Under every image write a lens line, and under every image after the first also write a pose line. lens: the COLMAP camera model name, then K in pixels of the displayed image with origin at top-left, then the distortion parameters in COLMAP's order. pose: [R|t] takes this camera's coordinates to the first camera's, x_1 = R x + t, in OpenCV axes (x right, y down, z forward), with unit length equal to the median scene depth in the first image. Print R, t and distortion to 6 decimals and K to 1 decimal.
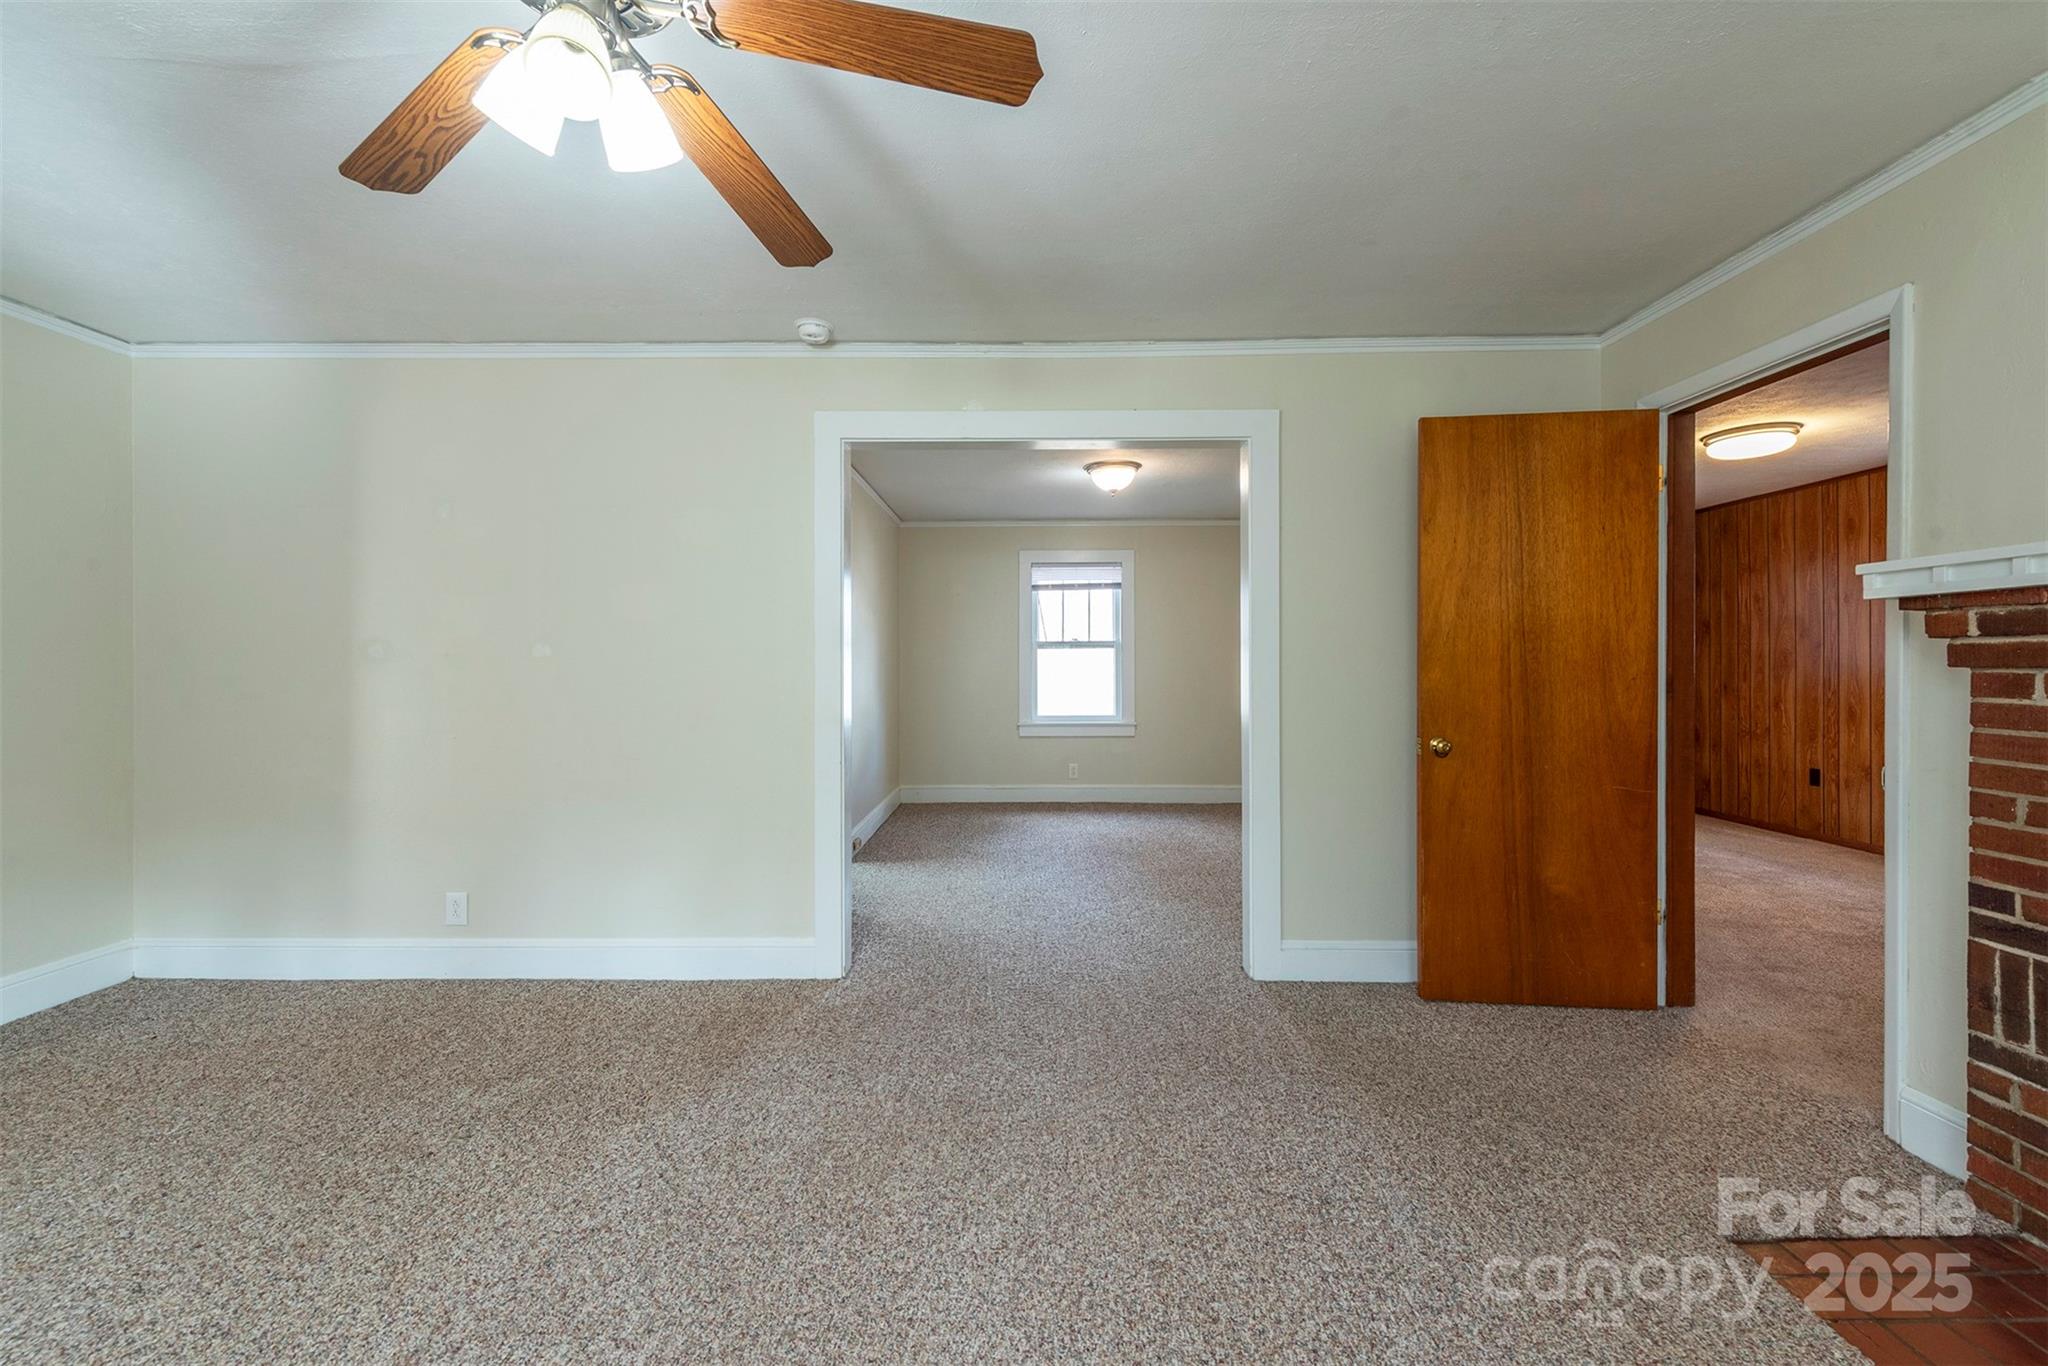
lens RADIAL K [[852.6, 0, 1007.1], [0, 852.6, 665.8], [0, 0, 1]] dist [0.010311, 0.000192]
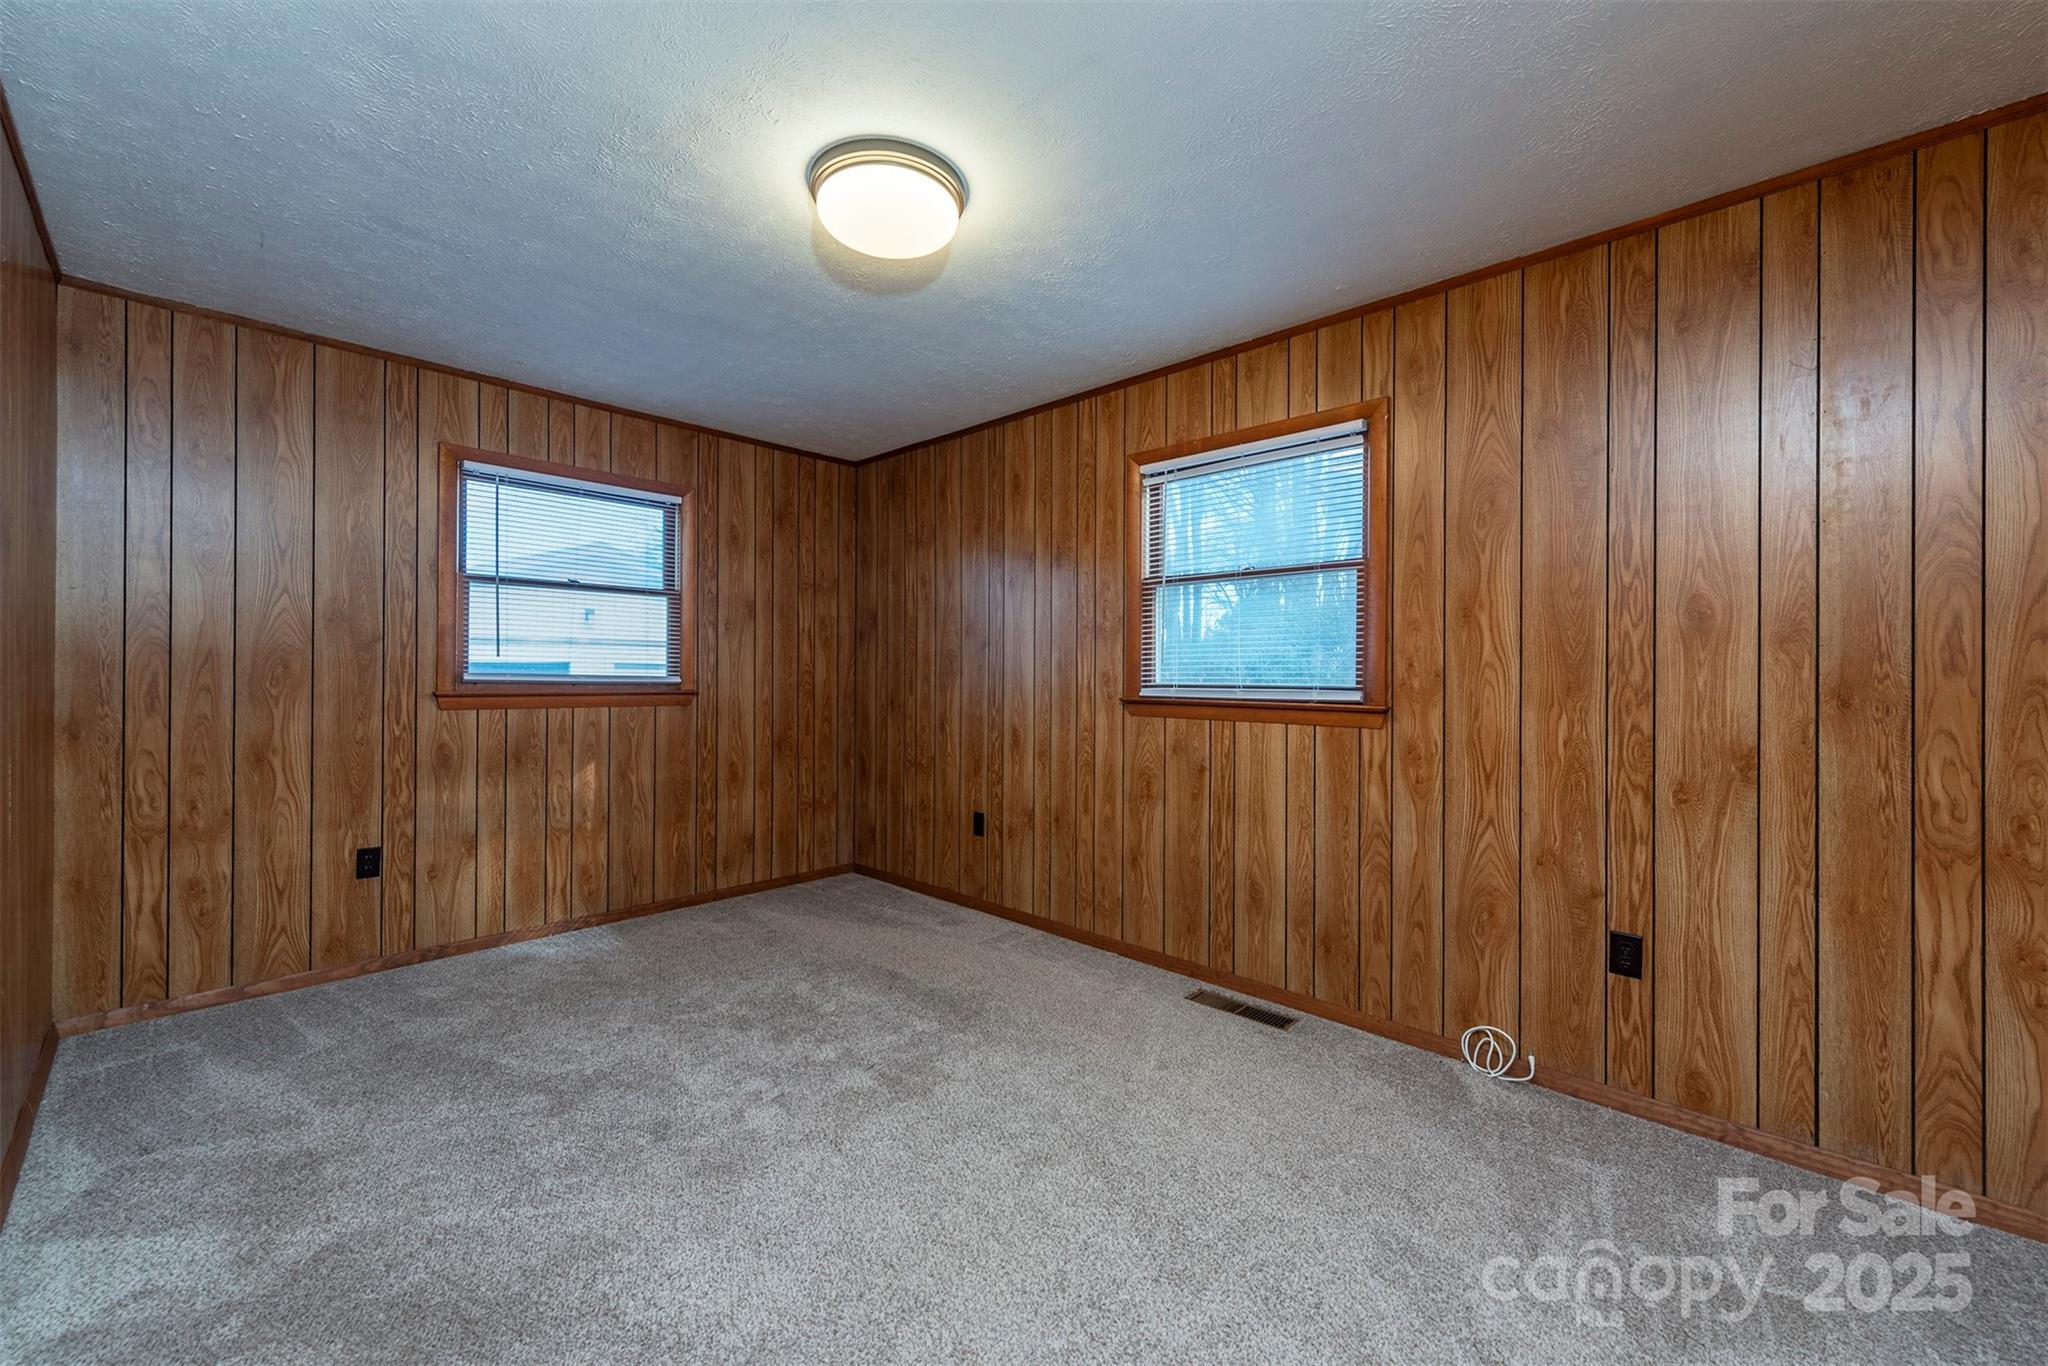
lens RADIAL K [[804.5, 0, 1021.5], [0, 804.5, 676.6], [0, 0, 1]] dist [0.000740, 0.000034]
pose [[0.686361, 0.002512, 0.727256, 0.446037], [-0.007762, 0.999962, 0.003872, -0.000089], [-0.727219, -0.008302, 0.686355, 0.484028]]
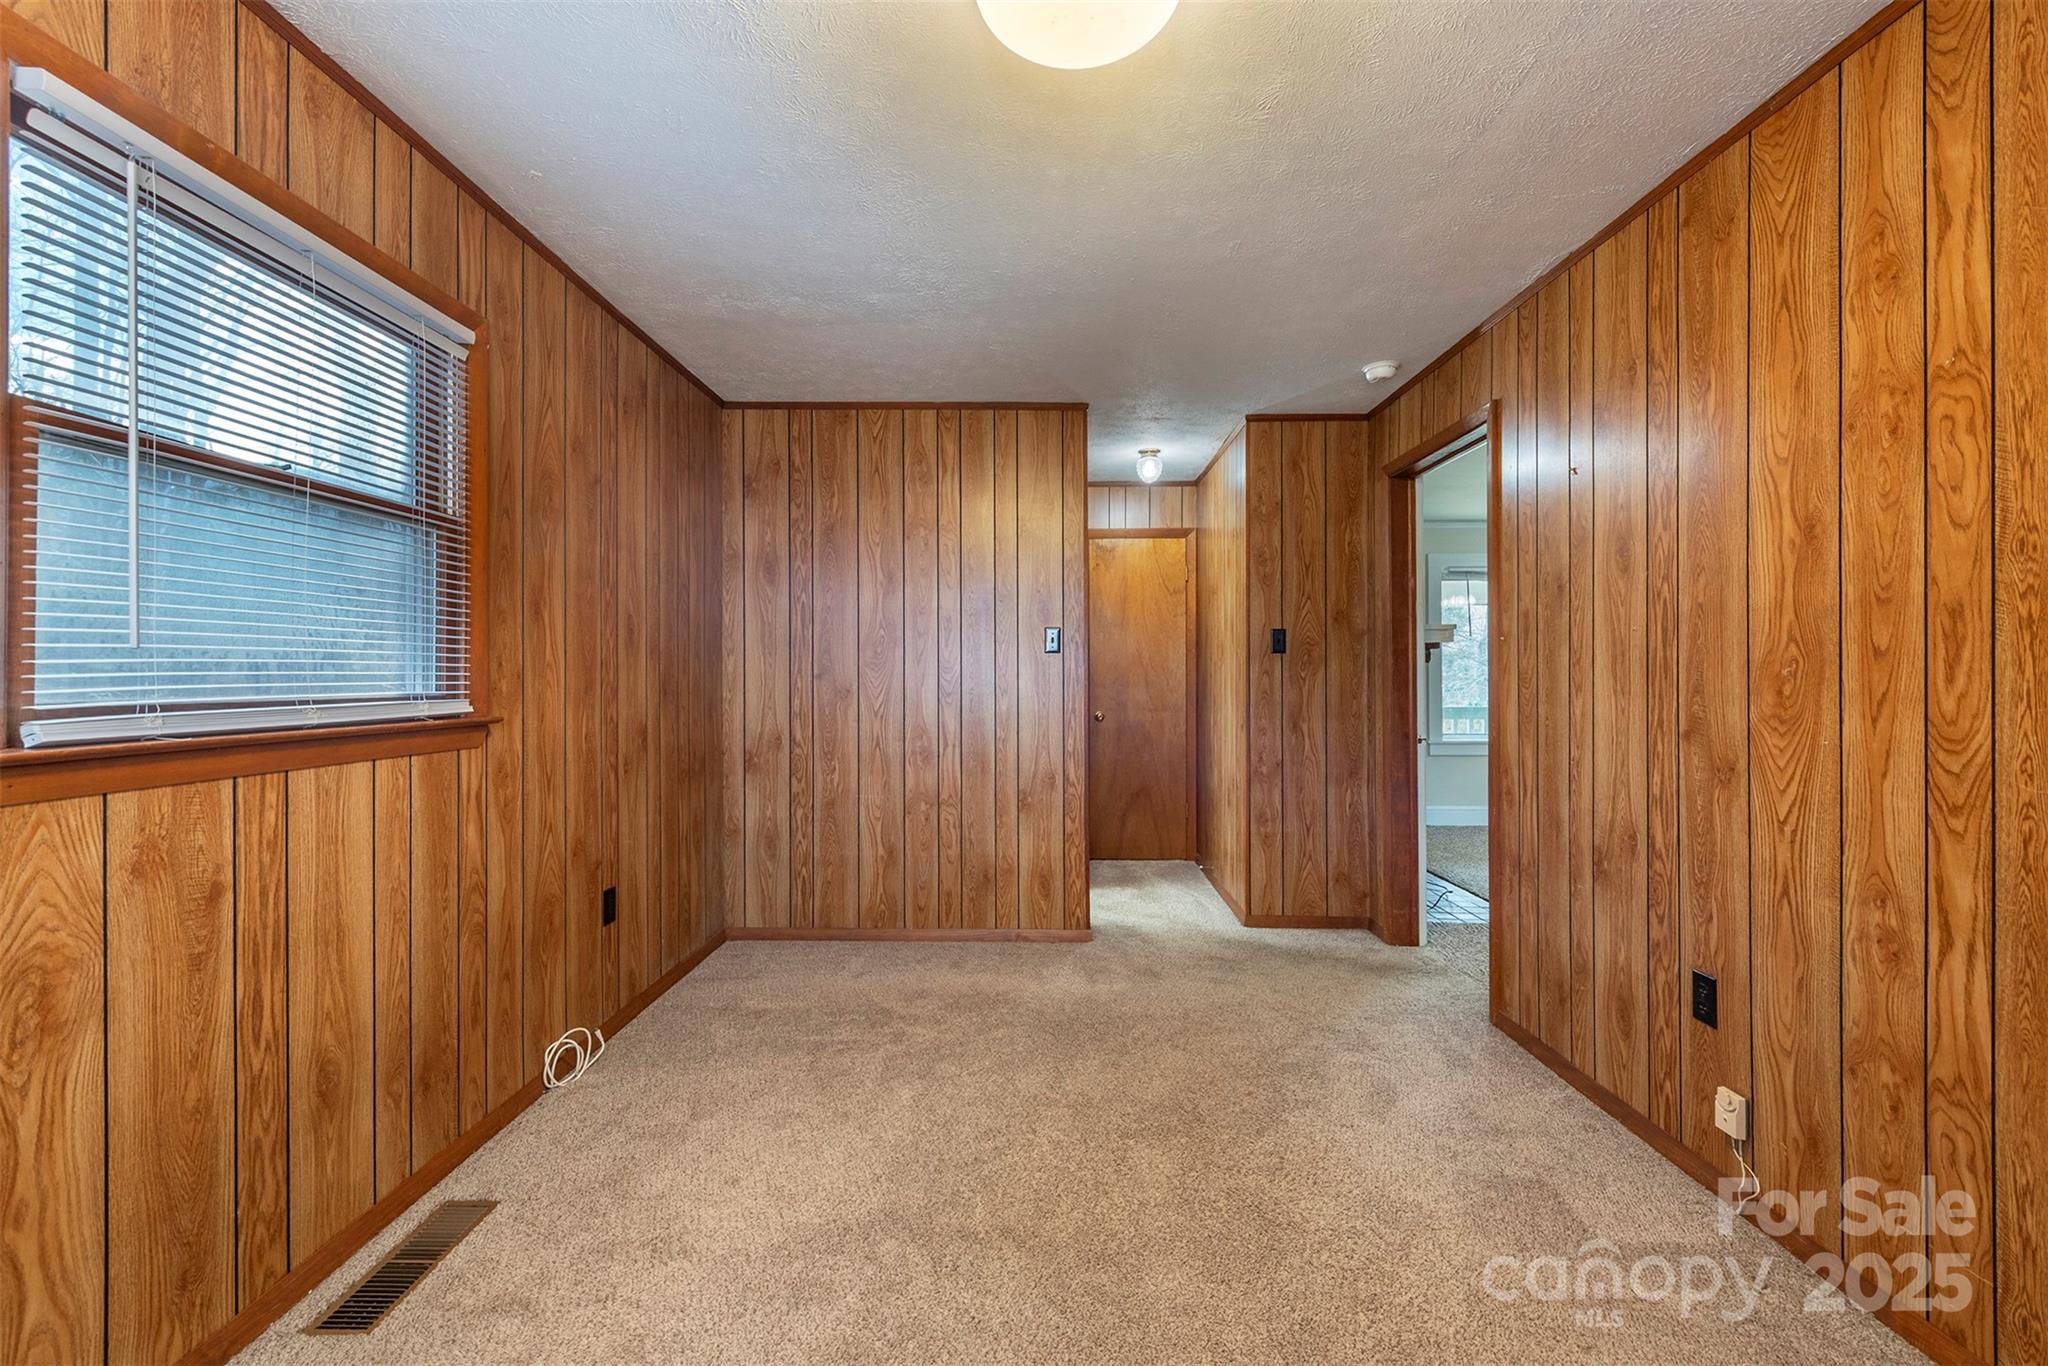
lens RADIAL K [[852.6, 0, 1023.3], [0, 852.6, 671.2], [0, 0, 1]] dist [0.010311, 0.000192]
pose [[-0.999985, -0.000942, 0.005402, 0.675377], [-0.000963, 0.999992, -0.003959, -0.002117], [-0.005399, -0.003964, -0.999978, 1.013920]]
